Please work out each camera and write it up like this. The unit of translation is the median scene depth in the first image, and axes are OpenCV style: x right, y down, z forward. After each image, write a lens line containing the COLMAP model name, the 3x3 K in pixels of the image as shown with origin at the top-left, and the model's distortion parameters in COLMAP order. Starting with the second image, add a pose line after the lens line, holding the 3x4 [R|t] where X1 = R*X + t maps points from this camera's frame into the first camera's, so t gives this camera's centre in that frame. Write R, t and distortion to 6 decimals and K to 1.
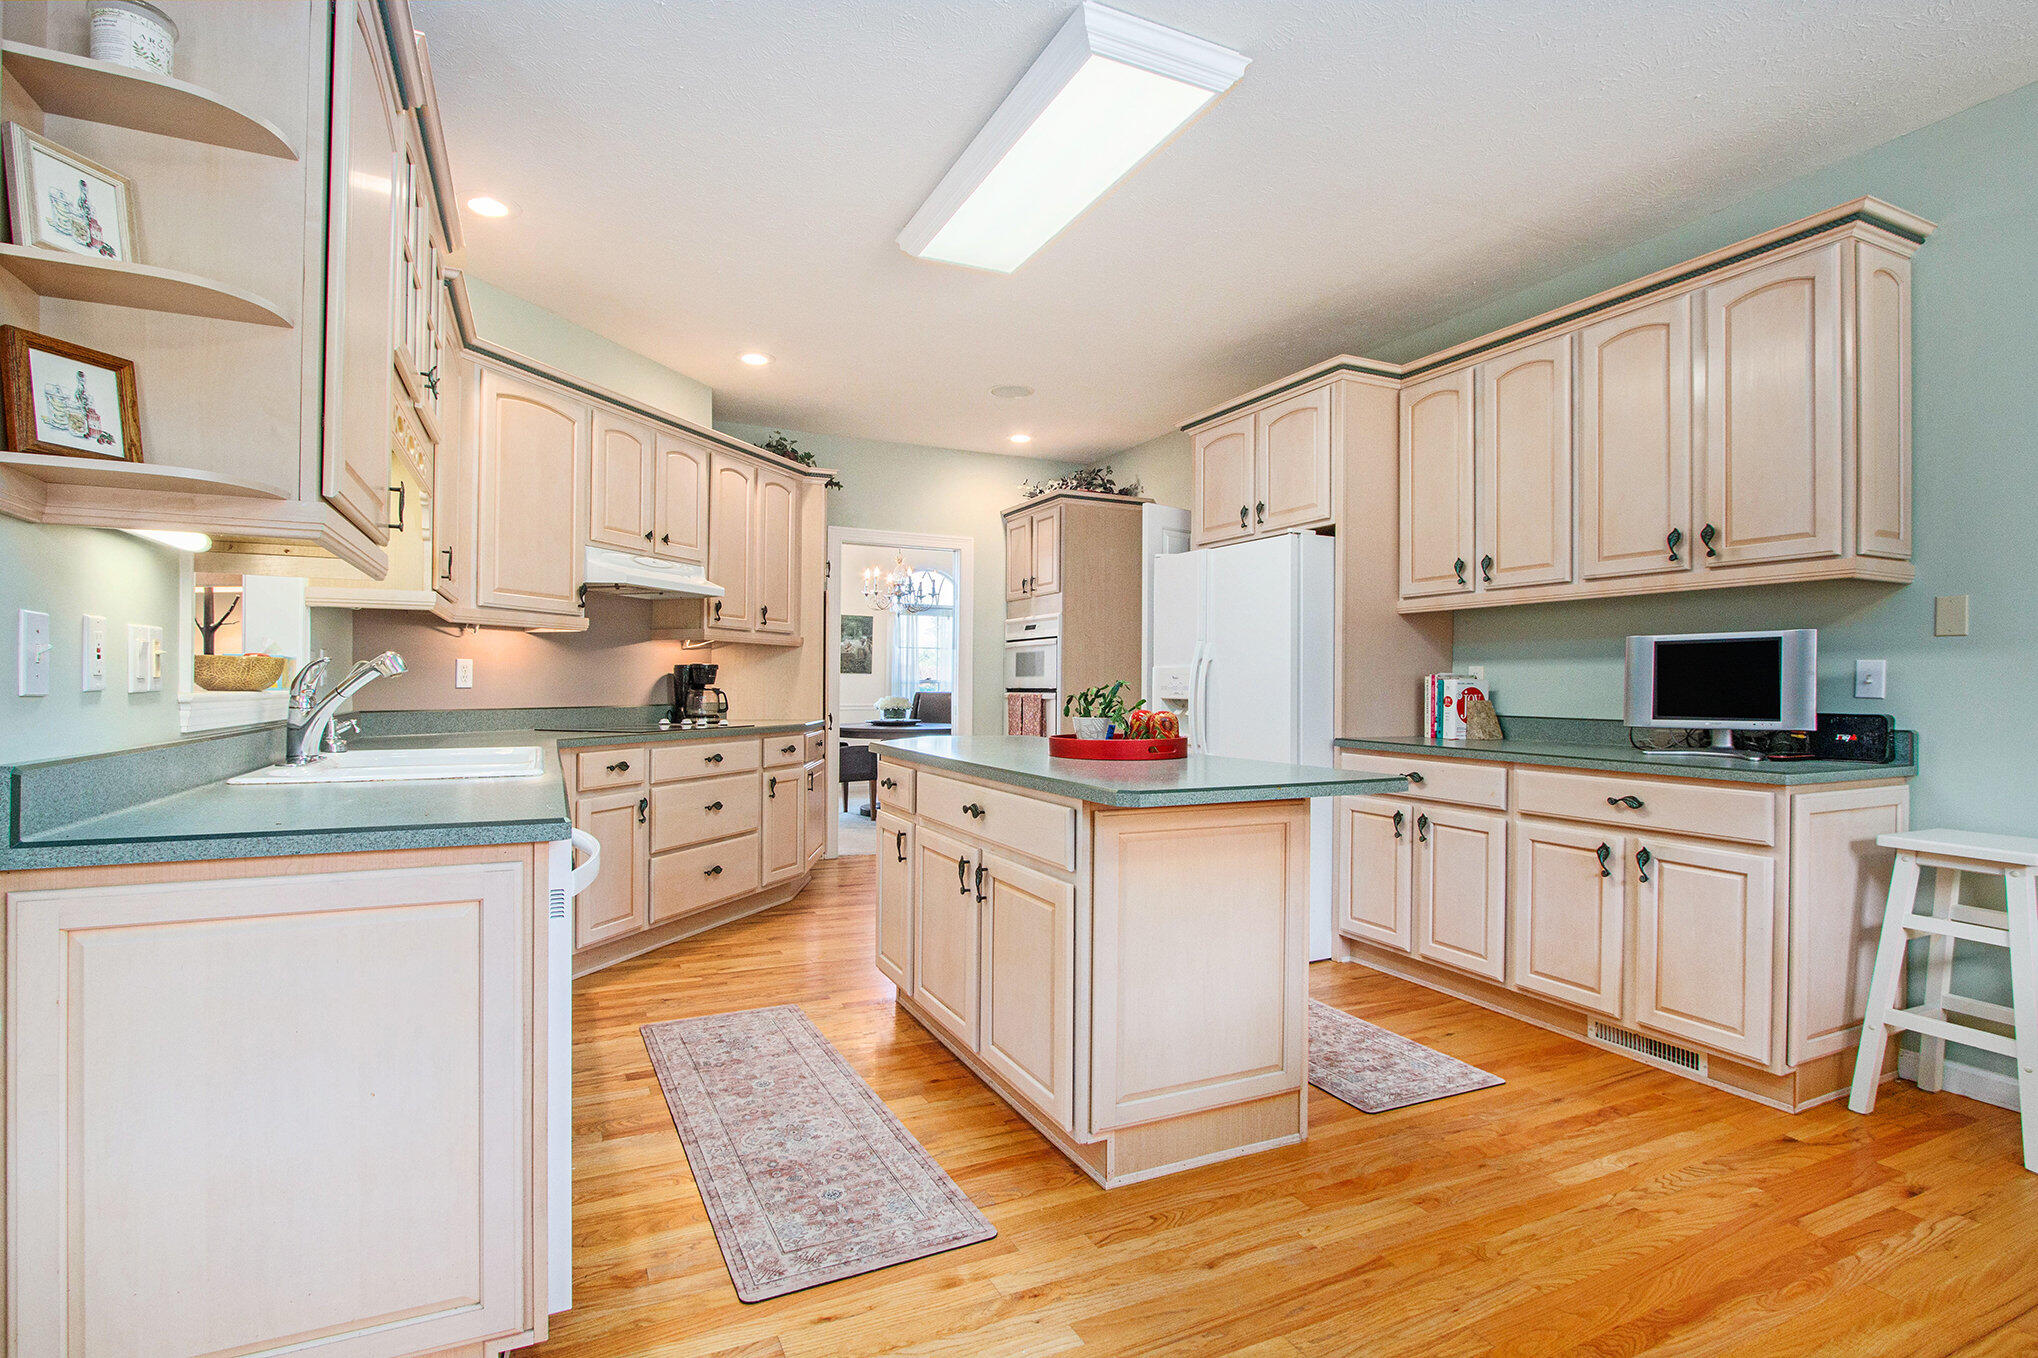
lens RADIAL K [[947.8, 0, 1018.5], [0, 947.8, 683.1], [0, 0, 1]] dist [-0.006281, -0.000501]
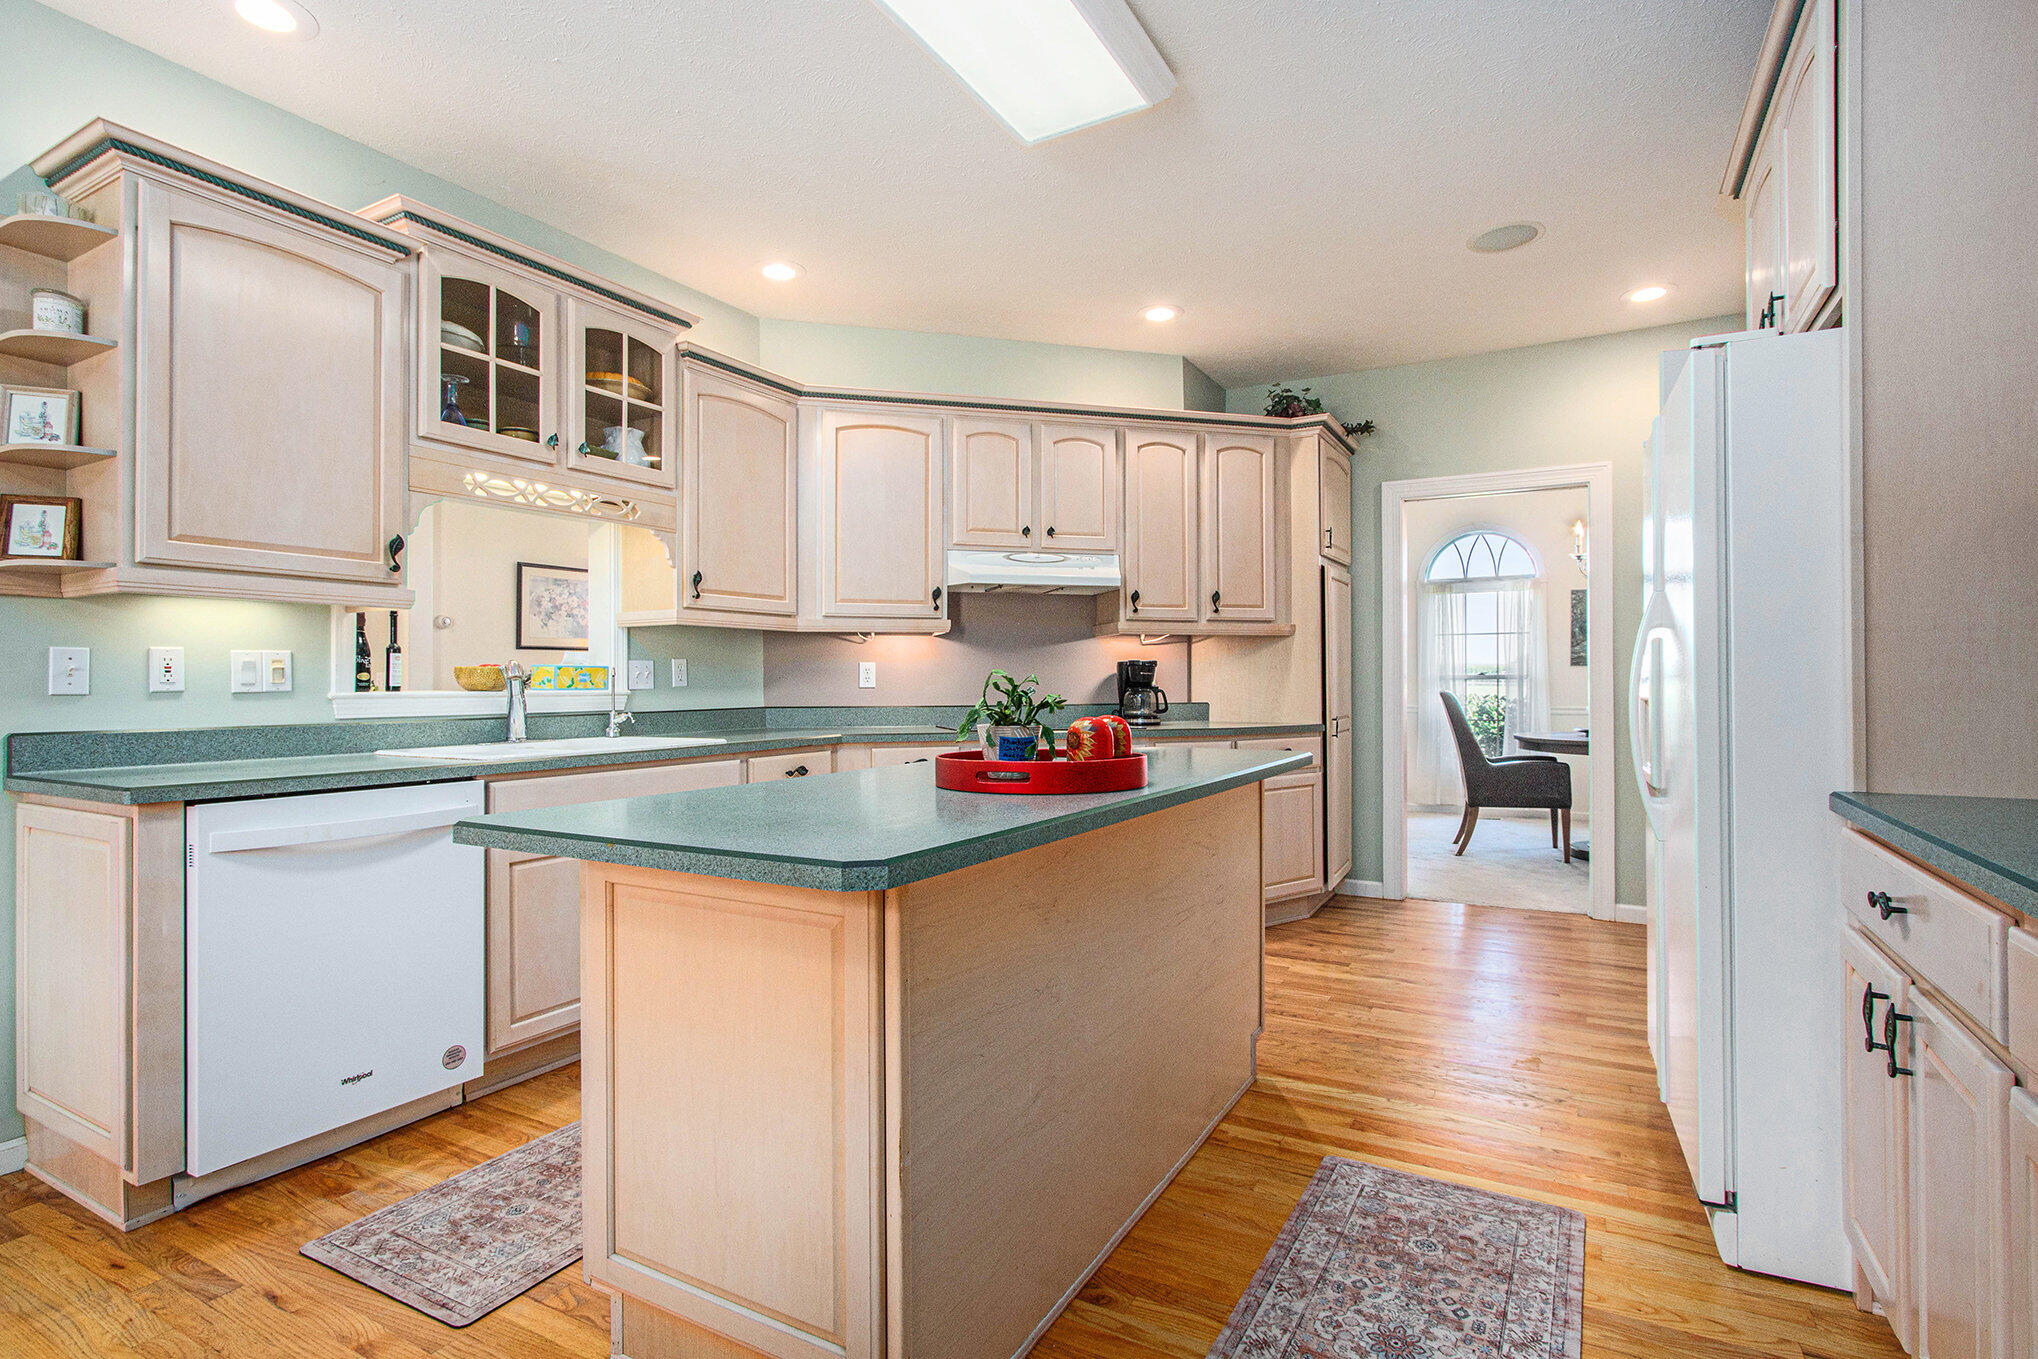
lens RADIAL K [[998.9, 0, 1024.1], [0, 998.9, 679.2], [0, 0, 1]] dist [-0.004040, 0.001111]
pose [[0.587419, -0.010210, -0.809218, 0.657594], [0.009107, 0.999940, -0.006005, 0.005193], [0.809232, -0.003842, 0.587477, 0.574749]]
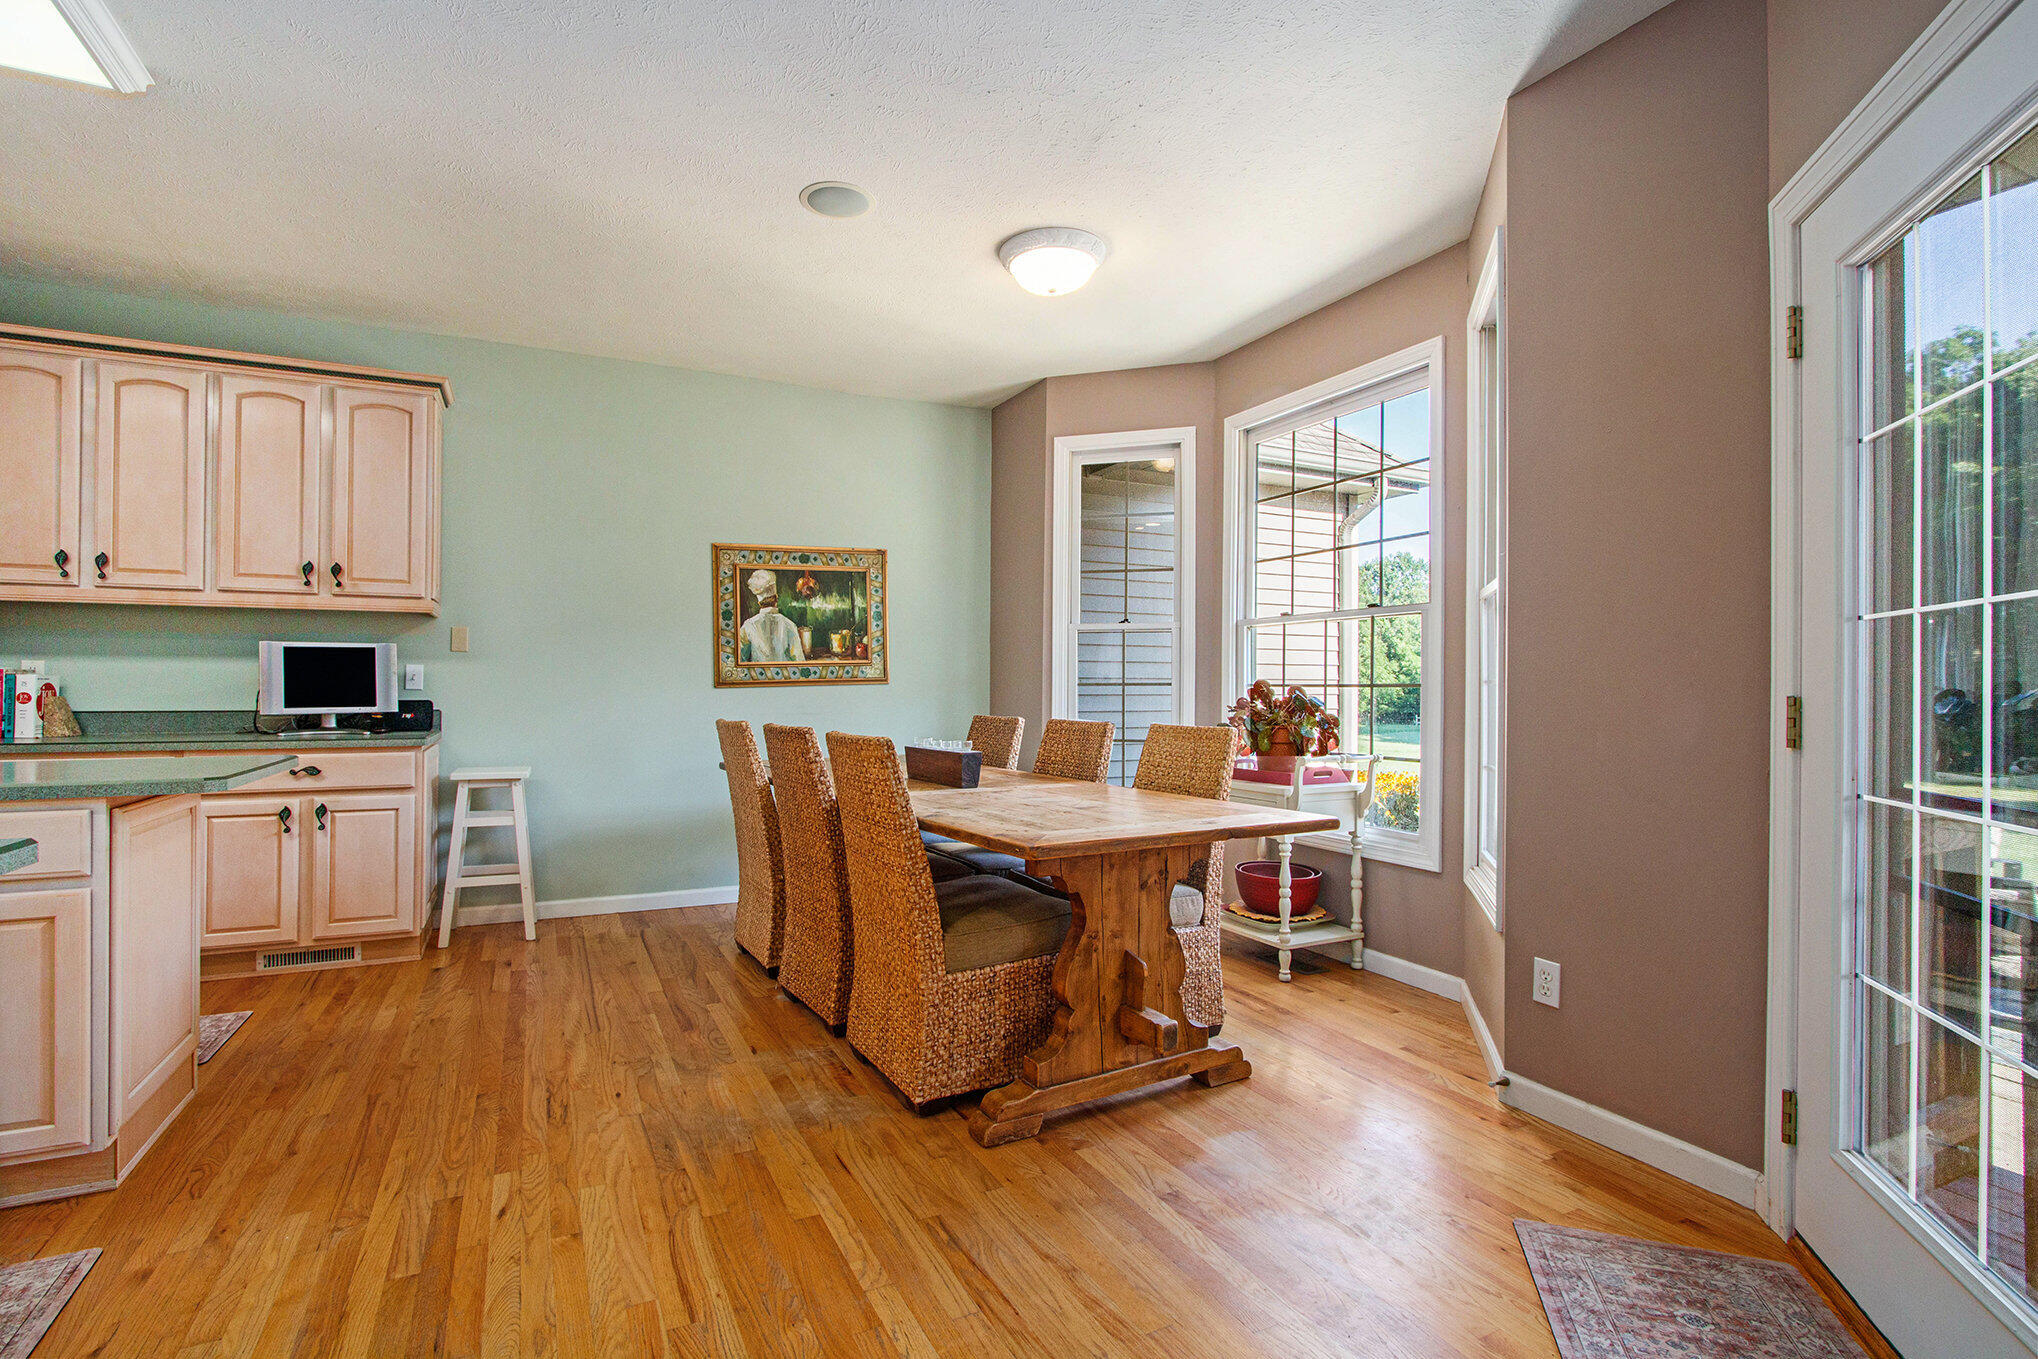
lens RADIAL K [[947.8, 0, 1022.7], [0, 947.8, 682.8], [0, 0, 1]] dist [-0.006281, -0.000501]
pose [[-0.031968, -0.000937, 0.999488, -0.662718], [-0.004494, 0.999990, 0.000794, -0.001080], [-0.999479, -0.004467, -0.031972, 0.058072]]
